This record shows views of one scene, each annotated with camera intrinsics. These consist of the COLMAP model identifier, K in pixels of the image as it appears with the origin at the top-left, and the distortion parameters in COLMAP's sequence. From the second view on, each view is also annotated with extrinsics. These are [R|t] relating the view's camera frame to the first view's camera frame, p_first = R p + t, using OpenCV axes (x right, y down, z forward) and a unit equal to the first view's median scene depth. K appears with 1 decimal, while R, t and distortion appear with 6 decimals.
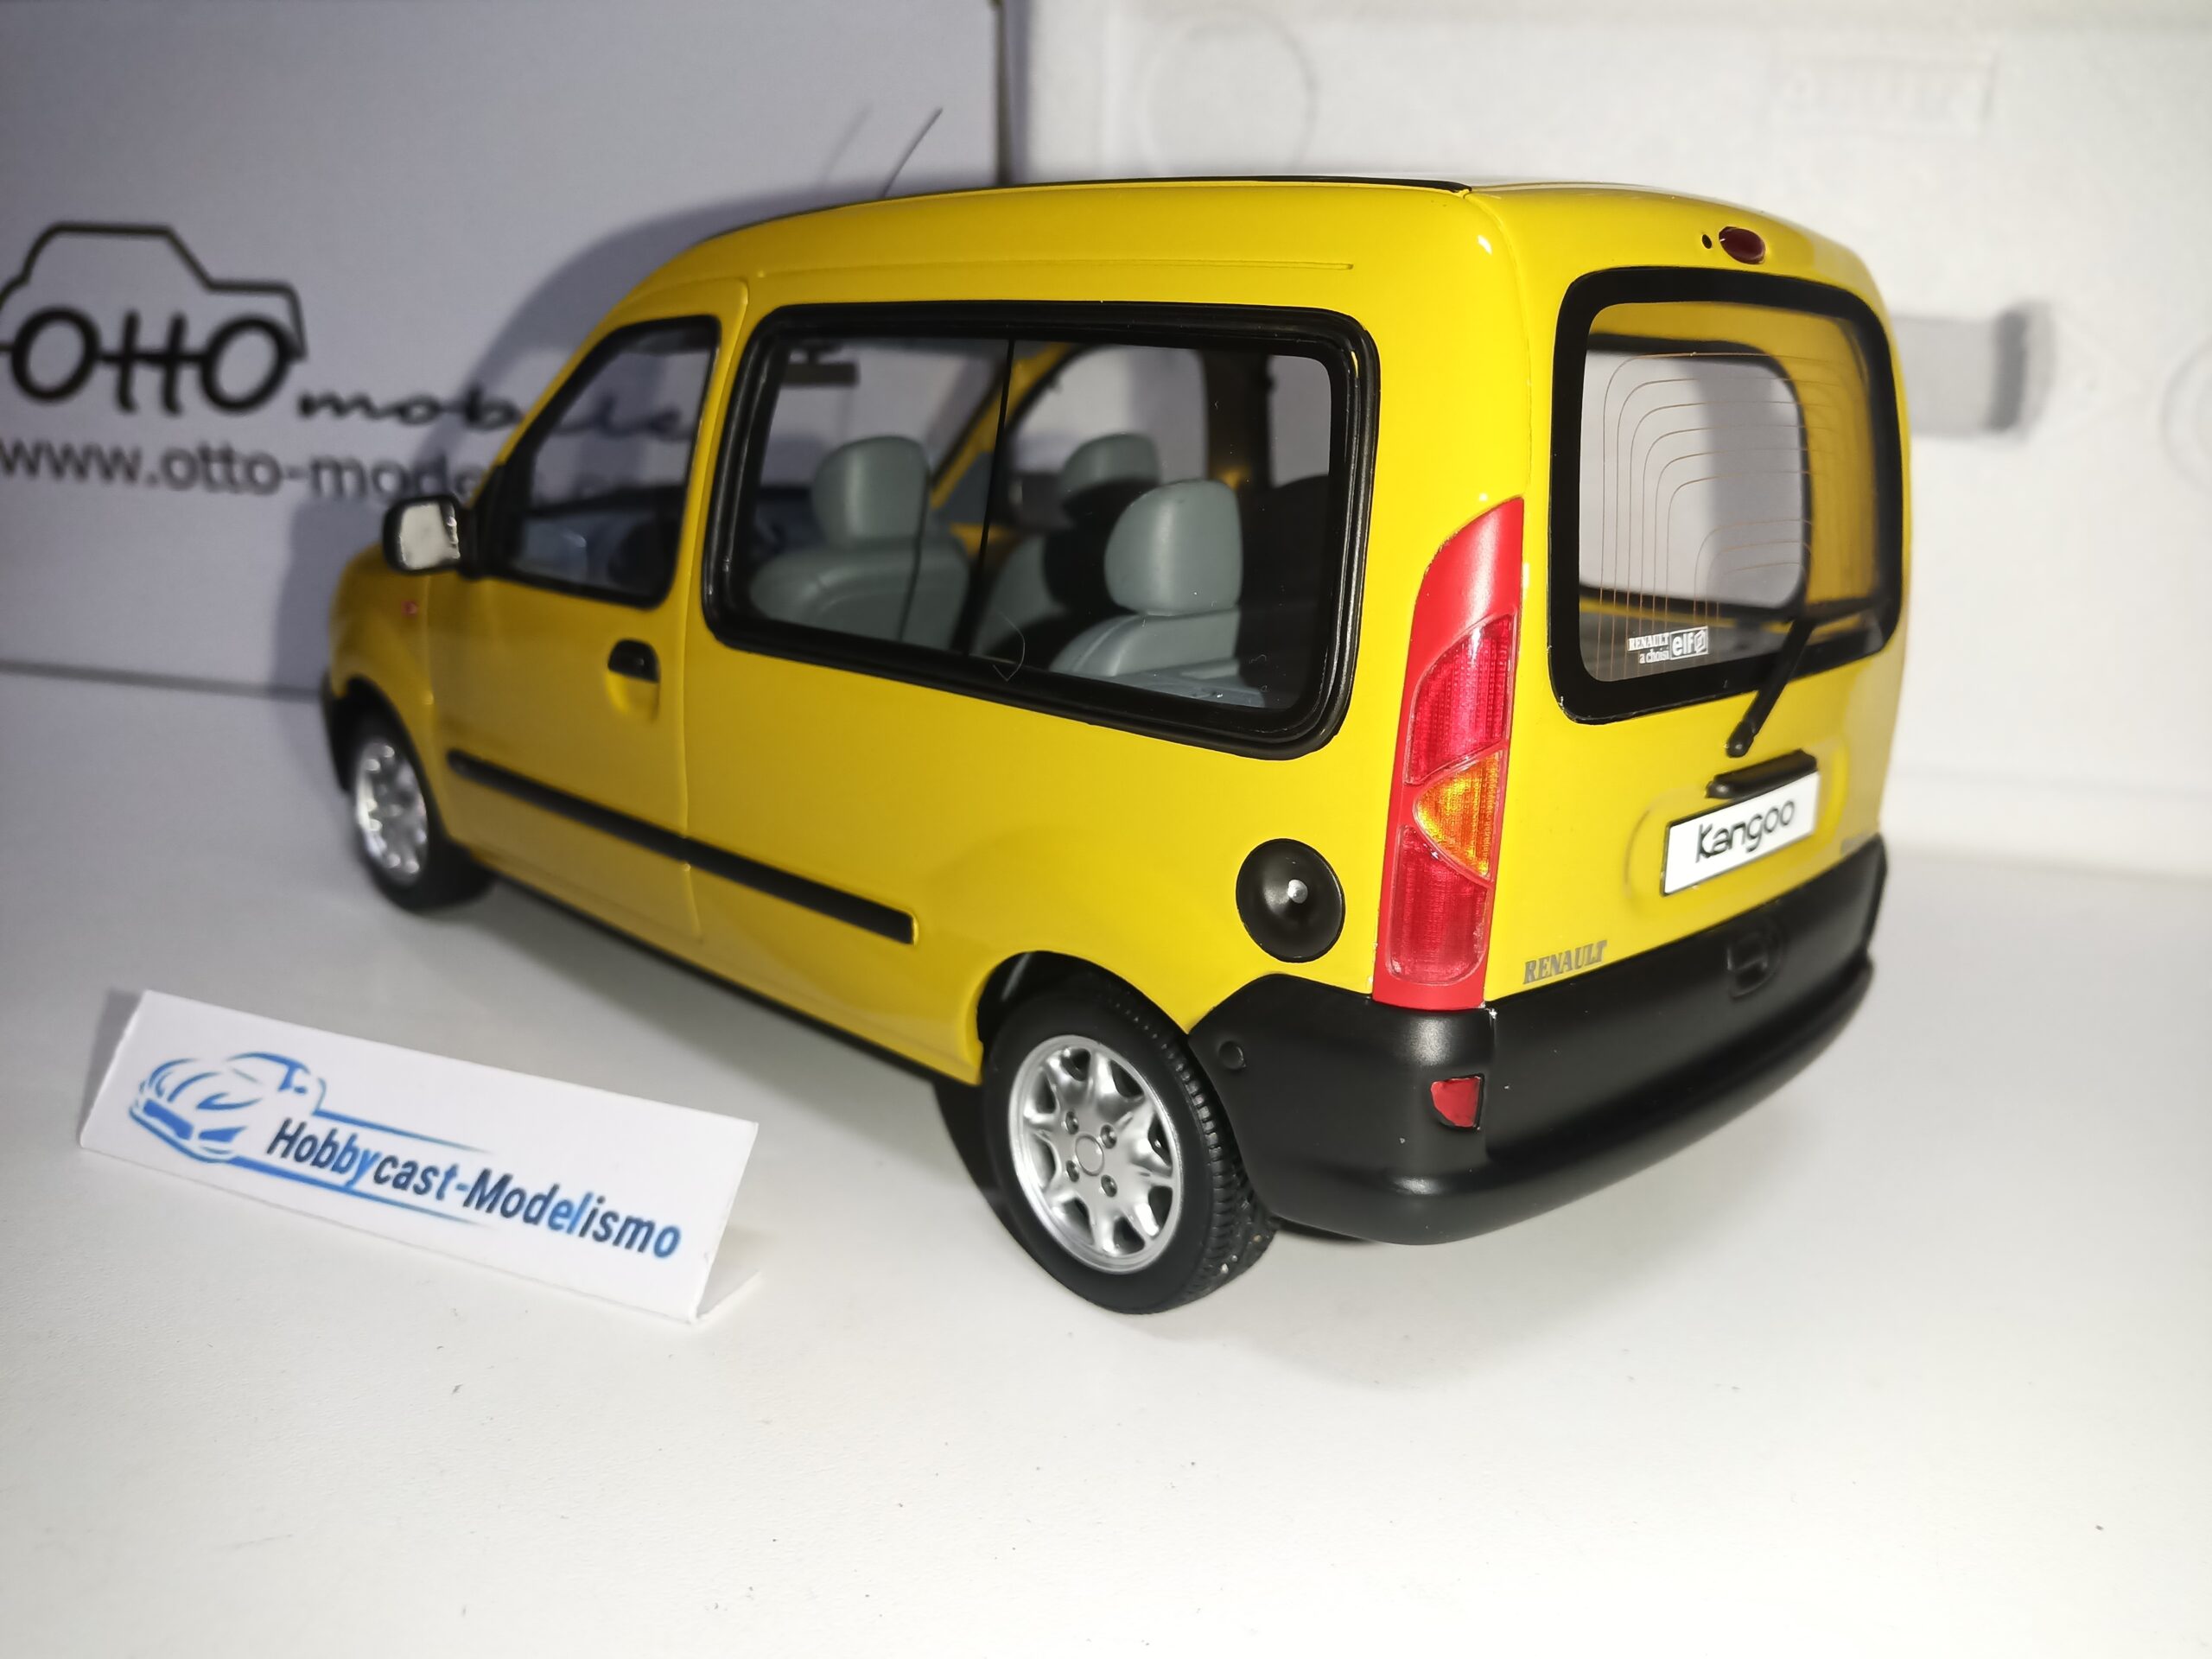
lens RADIAL K [[1719.7, 0, 1106.0], [0, 1719.7, 829.5], [0, 0, 1]] dist [0.106282, -0.289619]
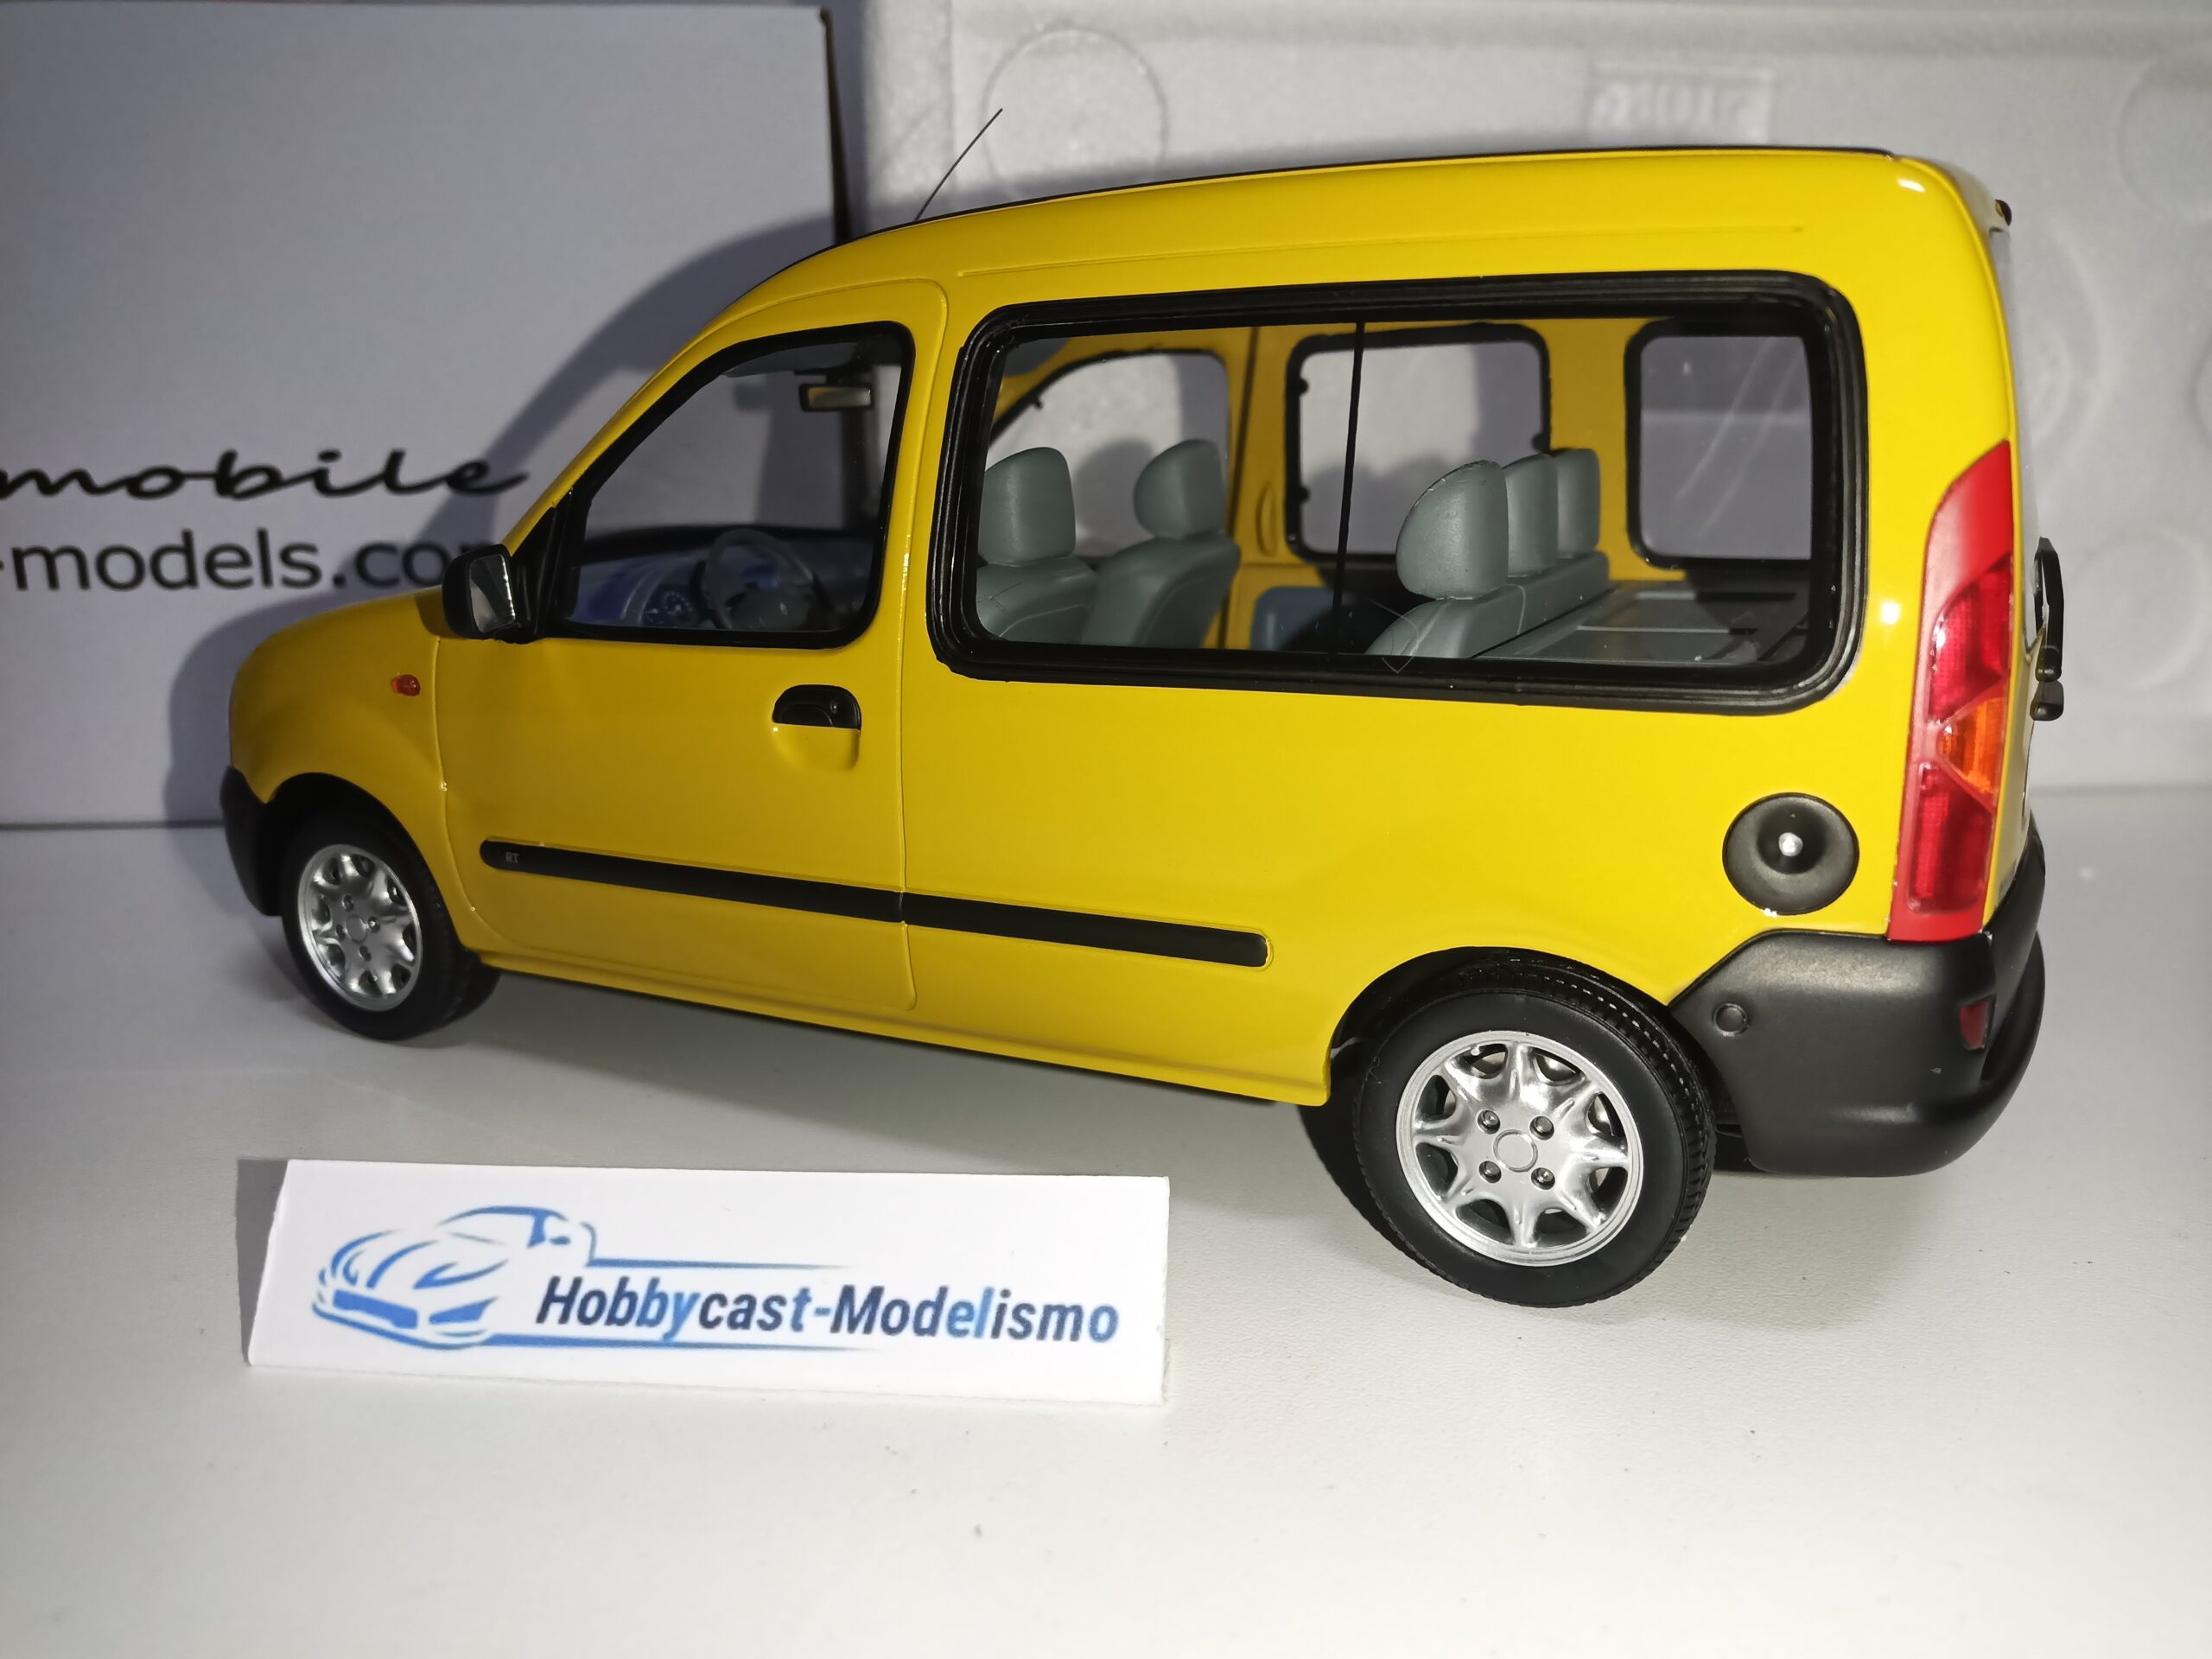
lens RADIAL K [[1719.7, 0, 1106.0], [0, 1719.7, 829.5], [0, 0, 1]] dist [0.106282, -0.289619]
pose [[0.952827, -0.111208, 0.282408, -0.445996], [0.119294, 0.992792, -0.011545, -0.006914], [-0.279088, 0.044689, 0.959225, 0.113627]]
